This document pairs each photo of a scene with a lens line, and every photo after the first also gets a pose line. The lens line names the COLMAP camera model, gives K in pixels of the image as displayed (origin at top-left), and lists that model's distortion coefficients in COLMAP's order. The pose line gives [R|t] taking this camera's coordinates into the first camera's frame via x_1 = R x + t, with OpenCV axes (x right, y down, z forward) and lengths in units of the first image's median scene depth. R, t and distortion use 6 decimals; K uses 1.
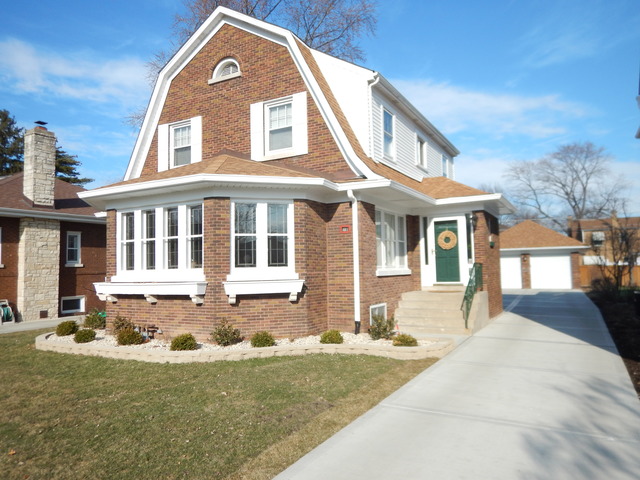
lens RADIAL K [[455.9, 0, 319.5], [0, 455.9, 236.5], [0, 0, 1]] dist [0.004595, -0.000475]
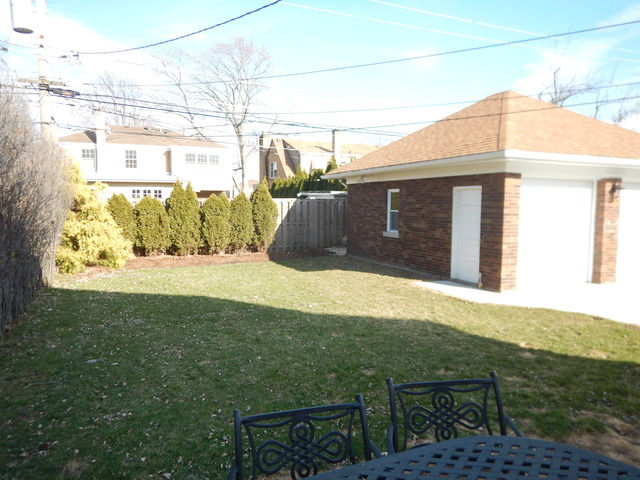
lens RADIAL K [[455.9, 0, 319.5], [0, 455.9, 236.5], [0, 0, 1]] dist [0.004595, -0.000475]
pose [[0.600172, -0.049063, 0.798365, 0.052100], [-0.074832, 0.990295, 0.117112, 0.055241], [-0.796363, -0.130031, 0.590676, 0.940468]]
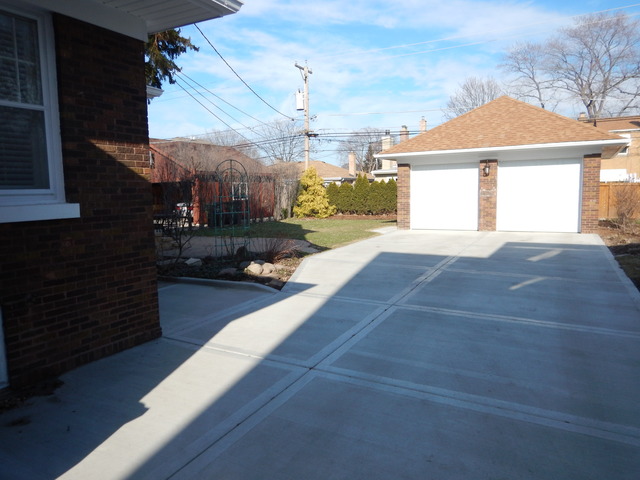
lens RADIAL K [[455.9, 0, 319.5], [0, 455.9, 236.5], [0, 0, 1]] dist [0.004595, -0.000475]
pose [[0.999951, -0.004861, -0.008654, 0.267766], [0.006275, 0.985139, 0.171644, 0.033010], [0.007691, -0.171690, 0.985121, 0.492914]]
